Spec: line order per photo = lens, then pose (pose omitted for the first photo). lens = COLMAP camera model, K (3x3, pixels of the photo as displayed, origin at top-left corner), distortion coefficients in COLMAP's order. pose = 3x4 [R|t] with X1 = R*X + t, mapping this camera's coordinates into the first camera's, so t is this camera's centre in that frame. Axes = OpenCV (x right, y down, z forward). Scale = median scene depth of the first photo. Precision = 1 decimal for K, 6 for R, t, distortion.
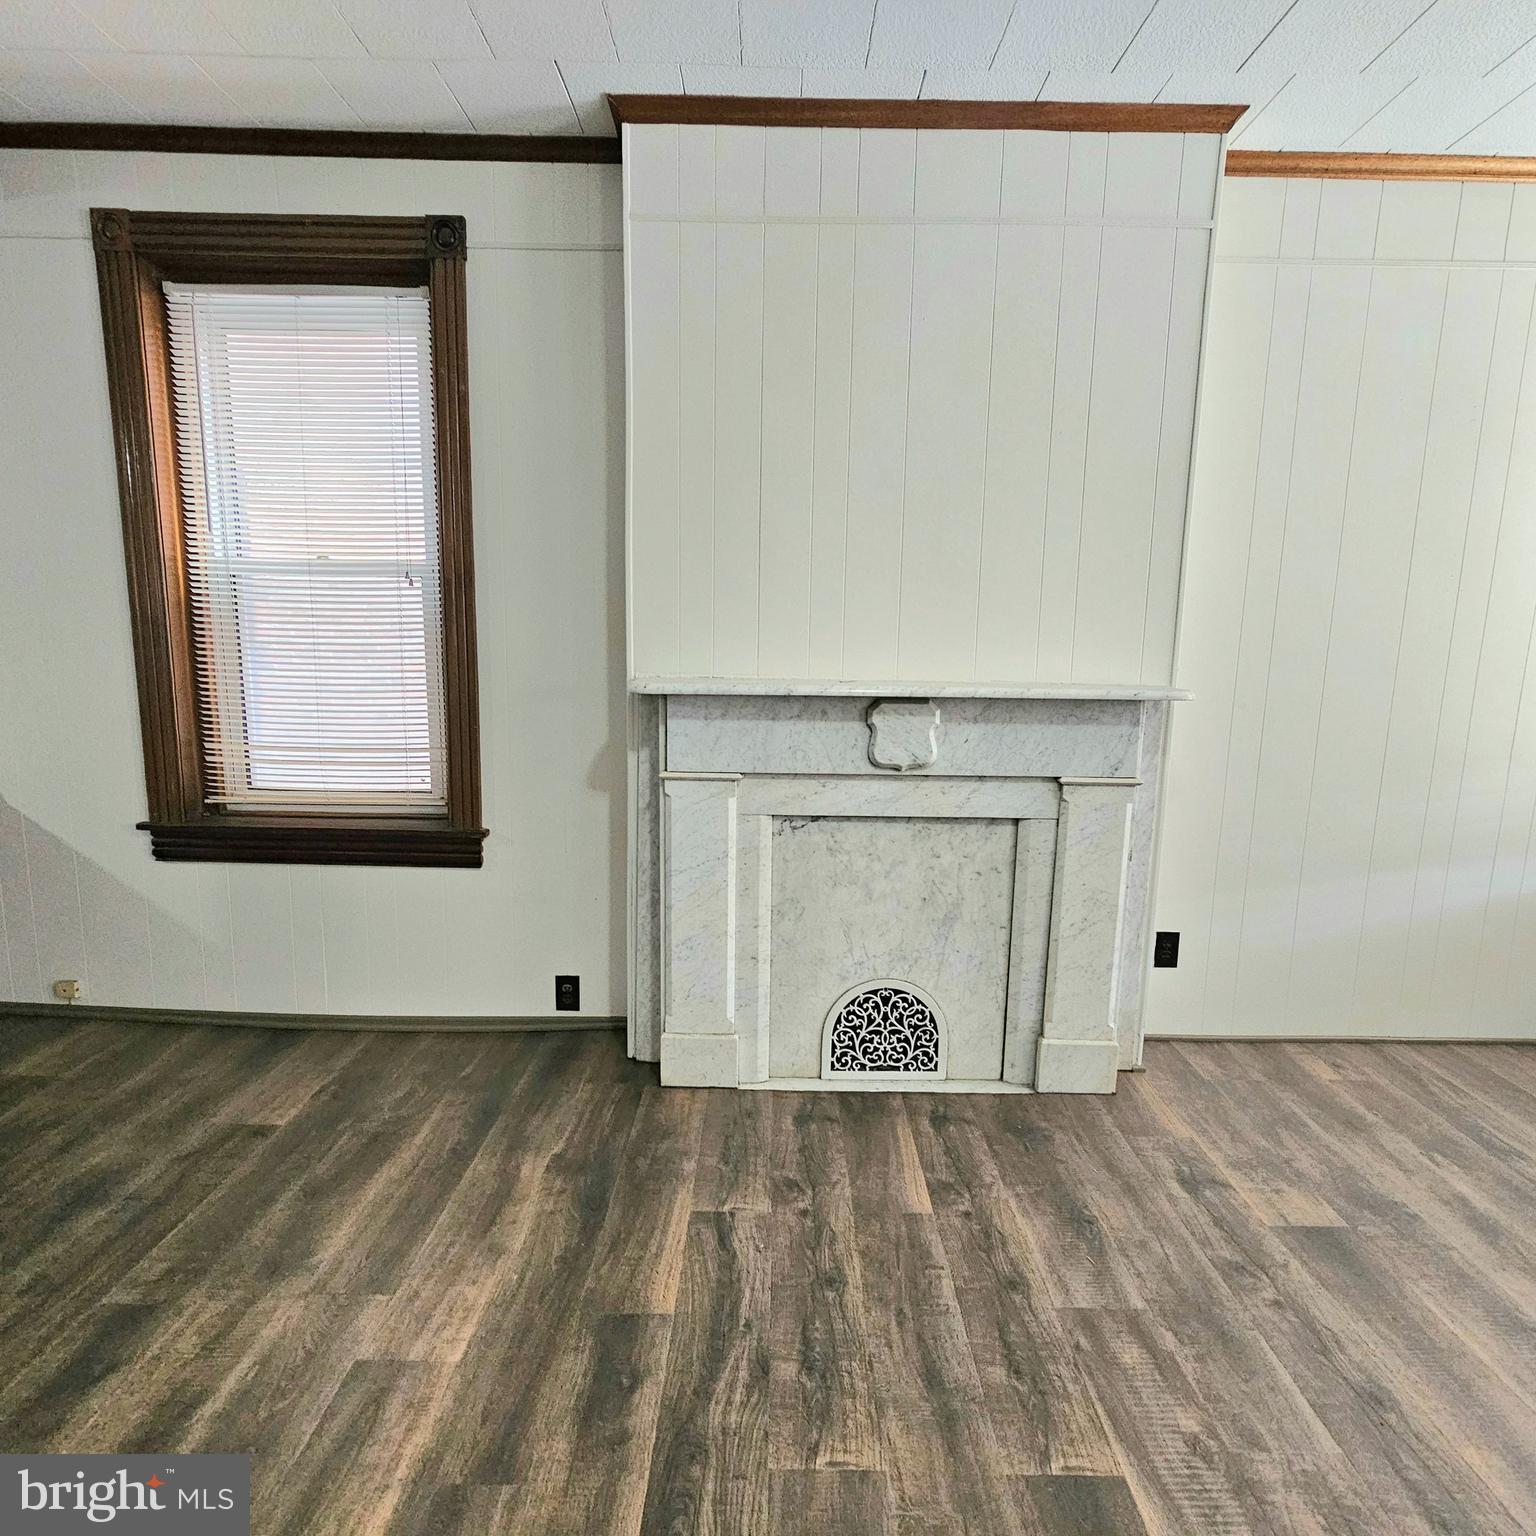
lens RADIAL K [[833.6, 0, 763.6], [0, 833.6, 769.3], [0, 0, 1]] dist [-0.000983, -0.000807]
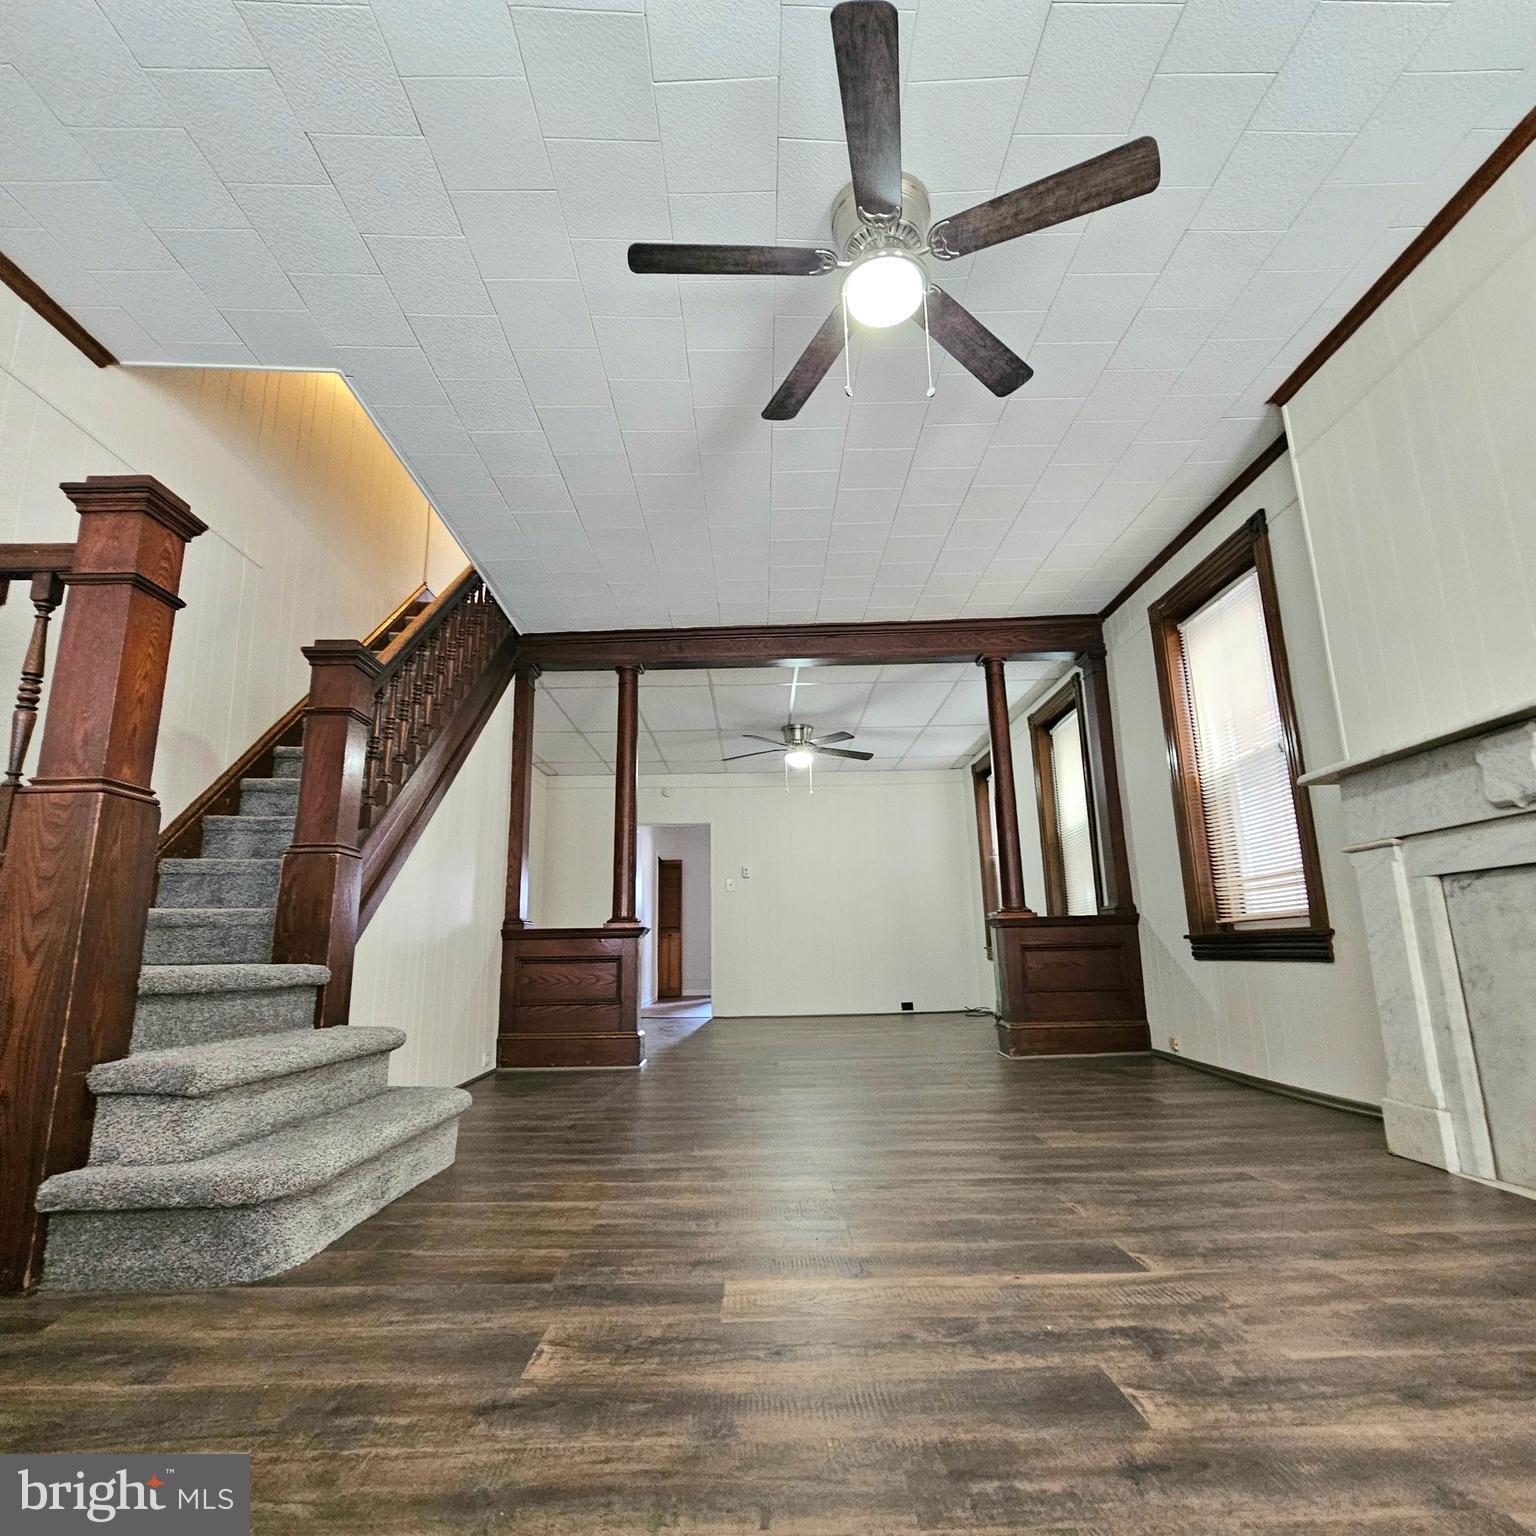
lens RADIAL K [[833.6, 0, 763.6], [0, 833.6, 769.3], [0, 0, 1]] dist [-0.000983, -0.000807]
pose [[0.013094, -0.233367, -0.972301, 1.019178], [-0.132969, 0.963342, -0.233007, 0.276189], [0.991034, 0.132337, -0.018417, 0.194804]]
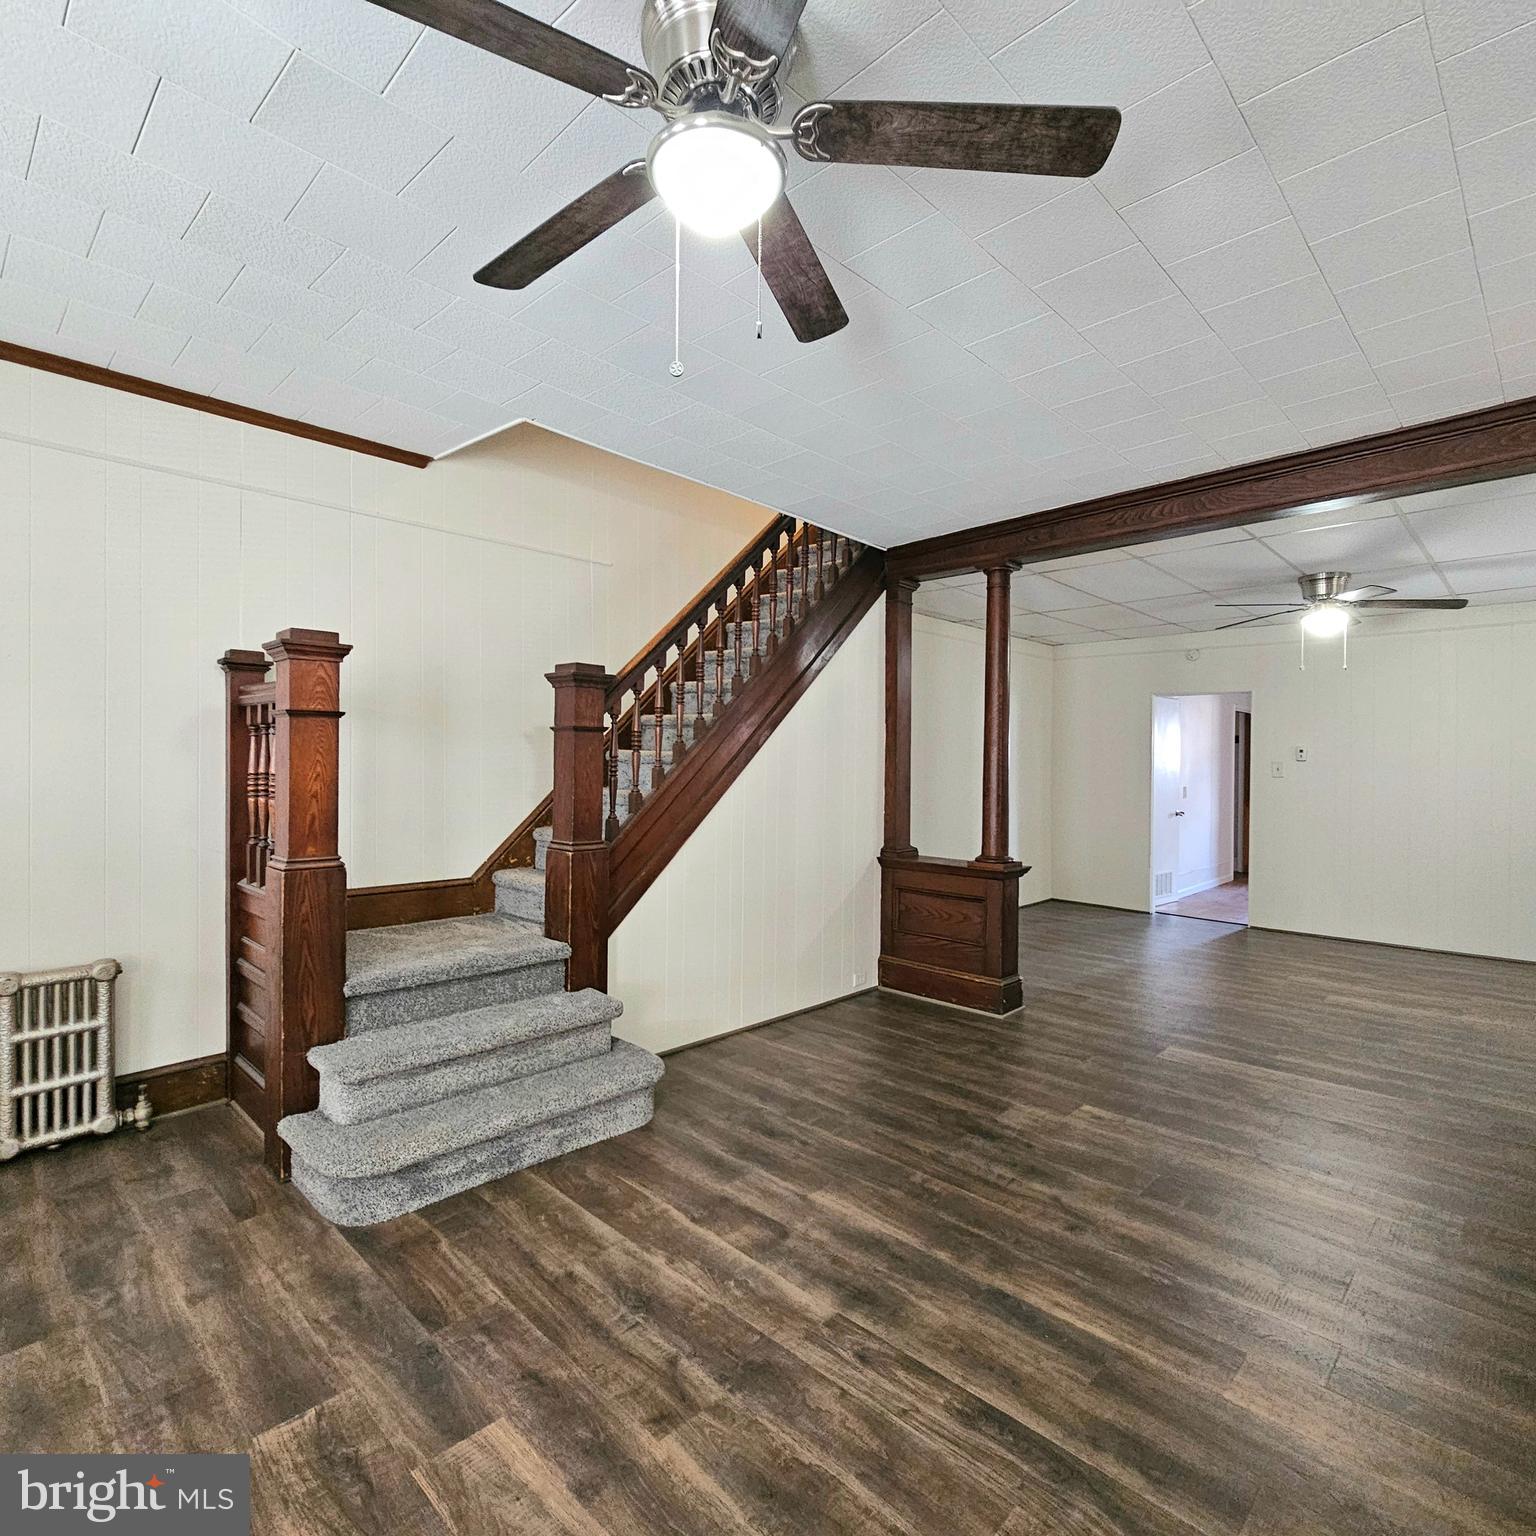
lens RADIAL K [[827.9, 0, 767.3], [0, 827.9, 765.4], [0, 0, 1]] dist [0.000232, -0.000176]
pose [[-0.690039, -0.025317, -0.723329, 0.620495], [-0.132185, 0.986988, 0.091556, -0.129912], [0.711599, 0.158790, -0.684407, 0.777934]]
